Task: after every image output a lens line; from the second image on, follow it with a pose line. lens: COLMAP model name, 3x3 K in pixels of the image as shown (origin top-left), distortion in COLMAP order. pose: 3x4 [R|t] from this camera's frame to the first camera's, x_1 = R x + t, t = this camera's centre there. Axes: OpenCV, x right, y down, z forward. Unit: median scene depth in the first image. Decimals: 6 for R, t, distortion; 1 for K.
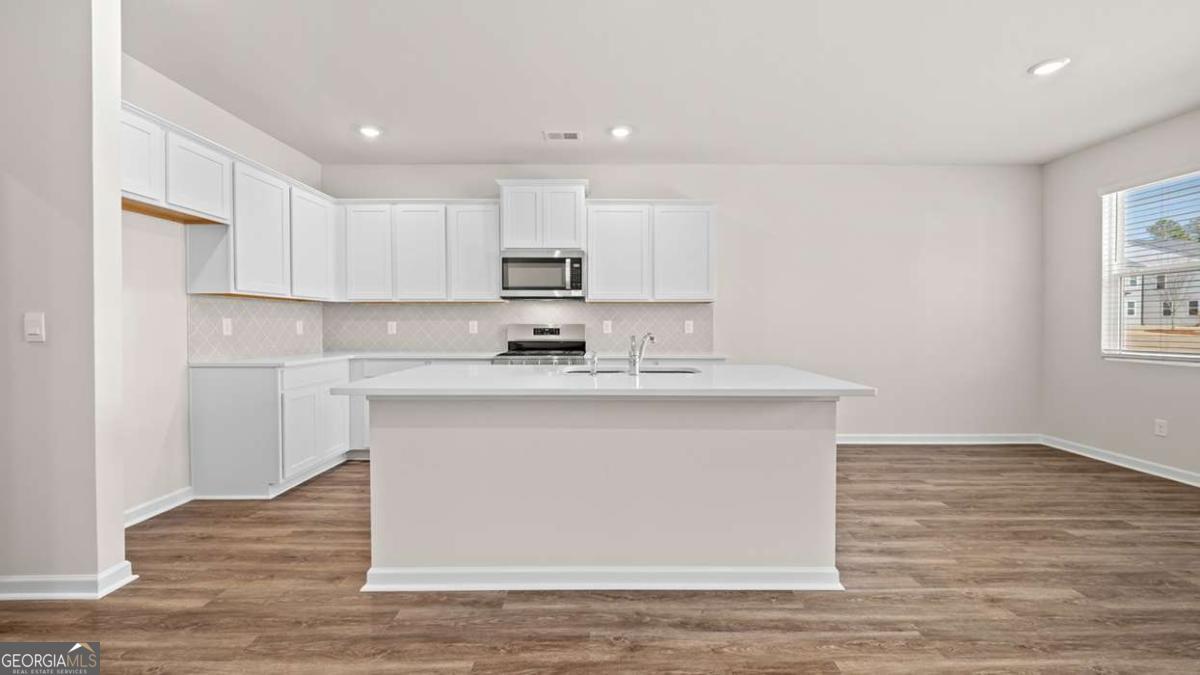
lens RADIAL K [[471.6, 0, 607.3], [0, 471.6, 320.5], [0, 0, 1]] dist [-0.001410, 0.000291]
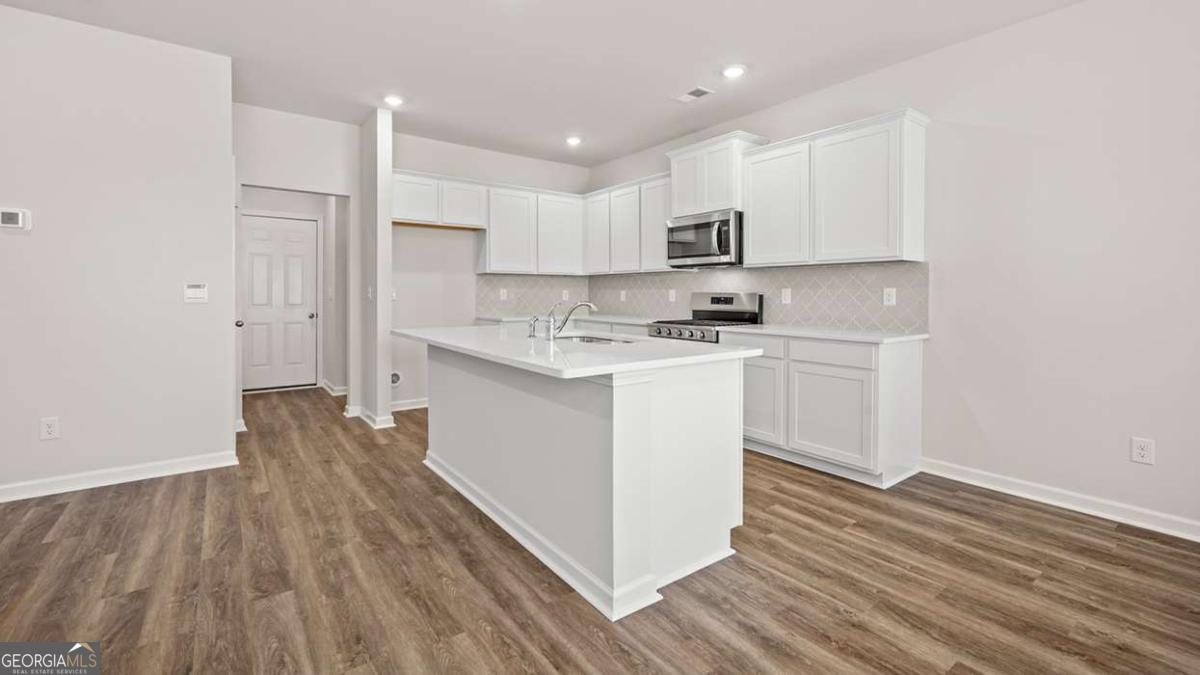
lens RADIAL K [[508.6, 0, 609.6], [0, 508.6, 288.7], [0, 0, 1]] dist [0.000749, -0.001267]
pose [[0.602385, -0.005812, -0.798184, 0.949258], [0.005351, 0.999980, -0.003243, 0.002935], [0.798187, -0.002317, 0.602405, 0.373147]]
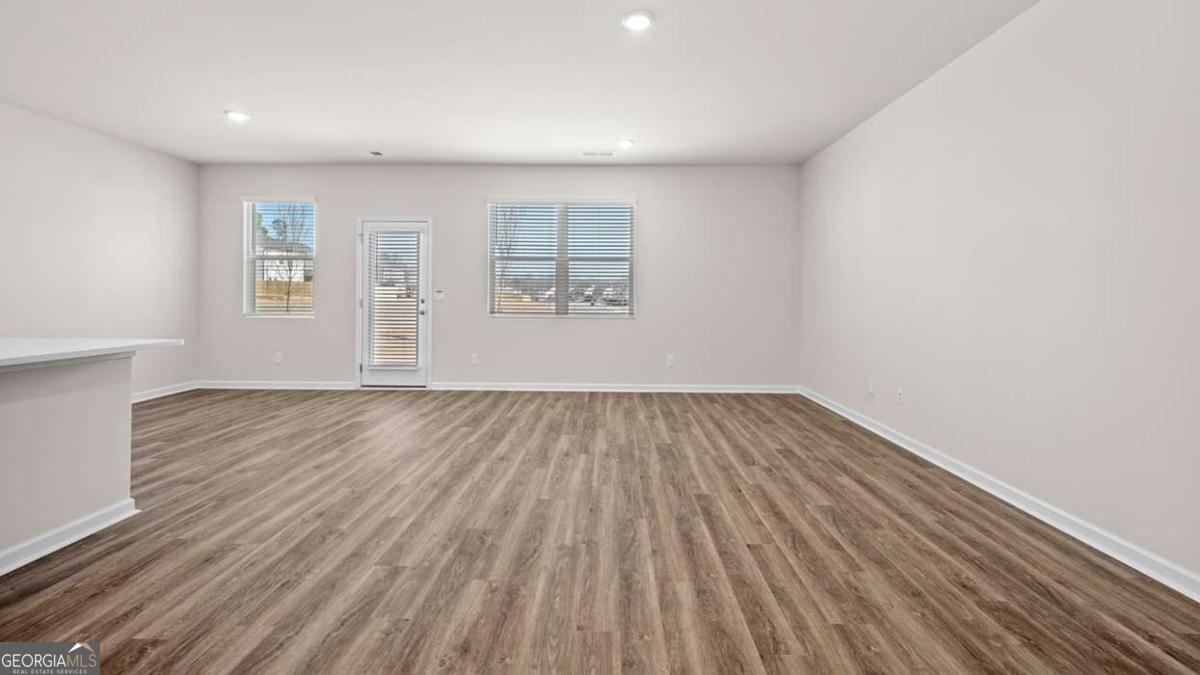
lens RADIAL K [[471.6, 0, 602.9], [0, 471.6, 340.0], [0, 0, 1]] dist [-0.001410, 0.000291]
pose [[0.020271, -0.094697, 0.995300, -0.499683], [-0.015376, 0.995357, 0.095016, 0.000210], [-0.999676, -0.017230, 0.018721, -0.157459]]
